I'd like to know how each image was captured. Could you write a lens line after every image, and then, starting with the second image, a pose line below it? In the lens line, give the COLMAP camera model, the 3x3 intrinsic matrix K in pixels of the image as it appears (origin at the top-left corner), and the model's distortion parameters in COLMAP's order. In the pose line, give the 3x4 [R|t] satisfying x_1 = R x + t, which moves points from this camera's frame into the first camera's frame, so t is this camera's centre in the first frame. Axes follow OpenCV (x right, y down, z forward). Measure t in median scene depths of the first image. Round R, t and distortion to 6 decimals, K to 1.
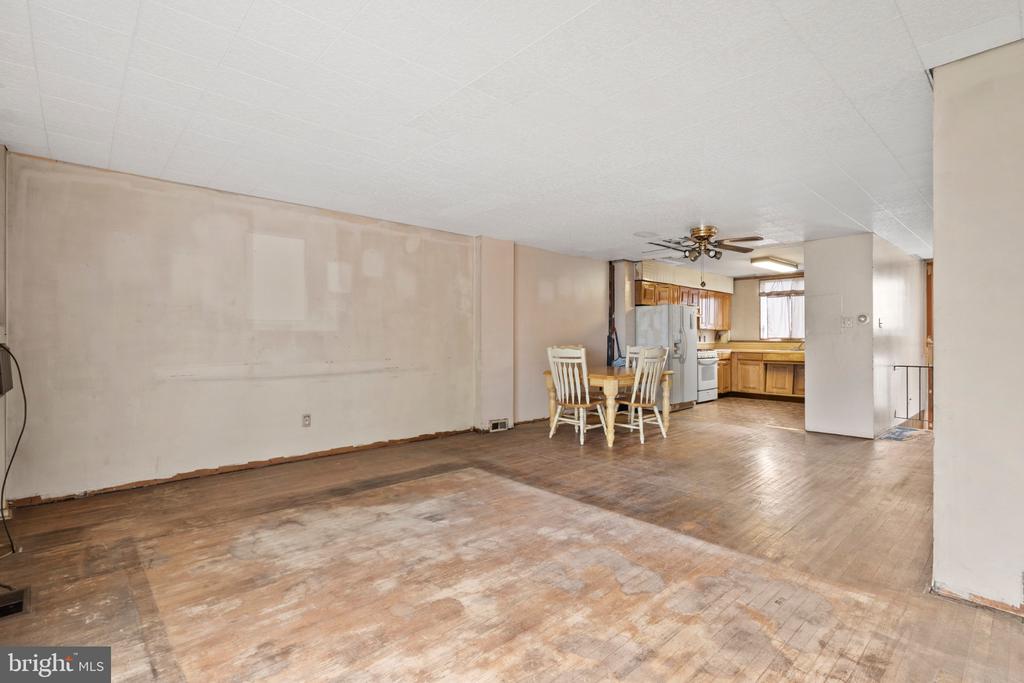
lens RADIAL K [[480.6, 0, 508.8], [0, 480.6, 334.5], [0, 0, 1]] dist [-0.003555, -0.000203]
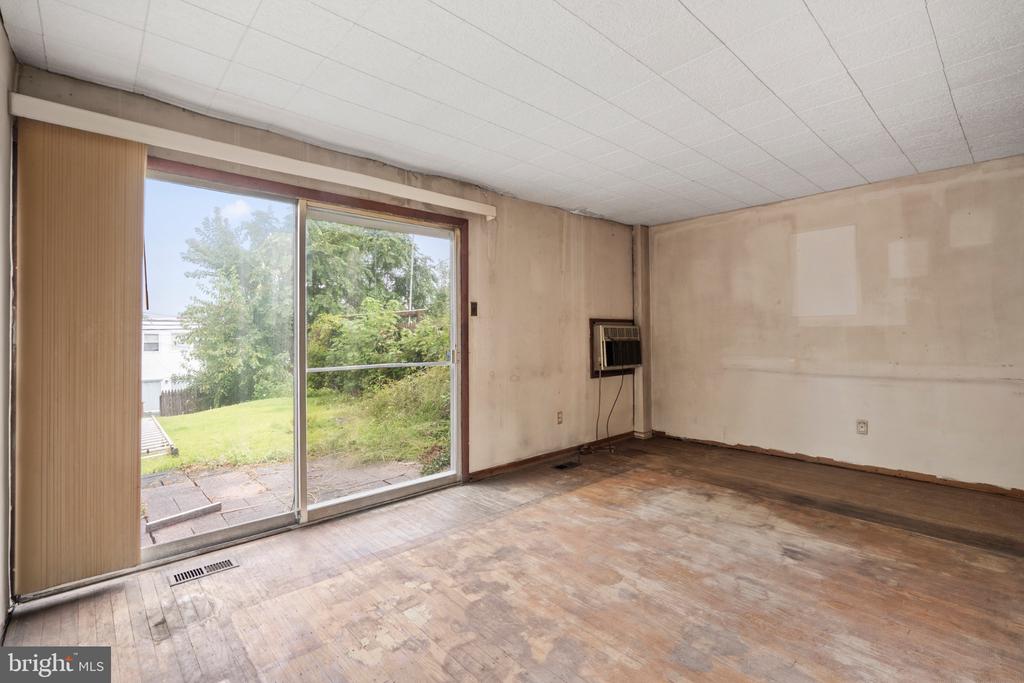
lens RADIAL K [[458.0, 0, 511.9], [0, 458.0, 333.5], [0, 0, 1]] dist [-0.001107, 0.000253]
pose [[0.012053, -0.003392, -0.999922, 0.619951], [0.012053, 0.999922, -0.003246, 0.001267], [0.999855, -0.012013, 0.012093, 0.510332]]
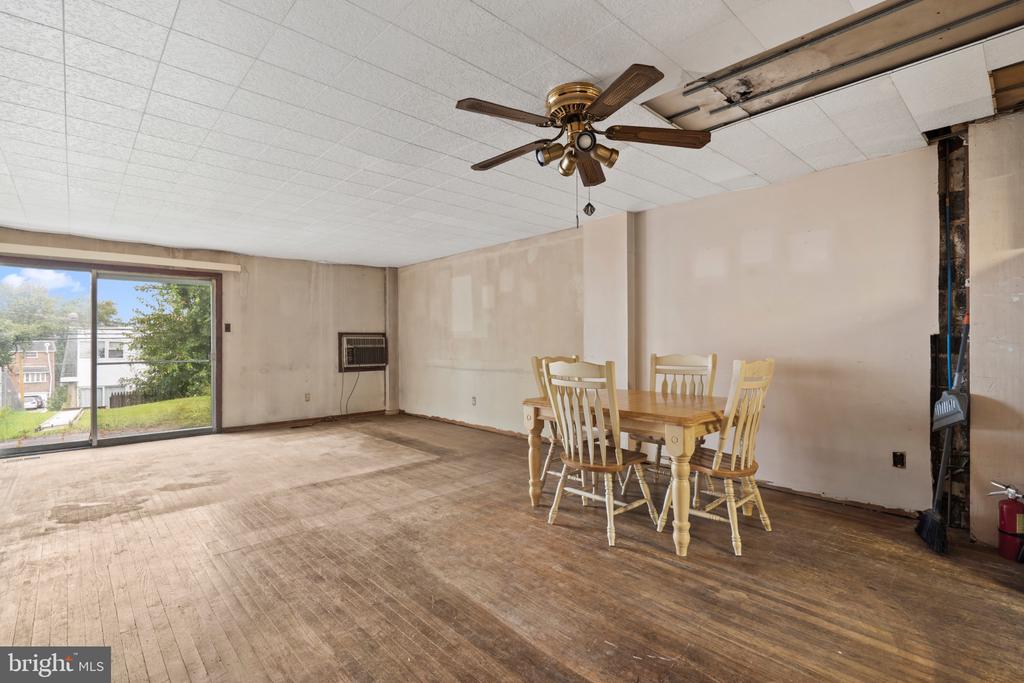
lens RADIAL K [[476.6, 0, 512.0], [0, 476.6, 341.5], [0, 0, 1]] dist [0.000841, 0.000350]
pose [[0.007271, -0.004016, -0.999965, 1.472814], [0.011658, 0.999924, -0.003931, 0.013743], [0.999906, -0.011629, 0.007318, 1.634289]]
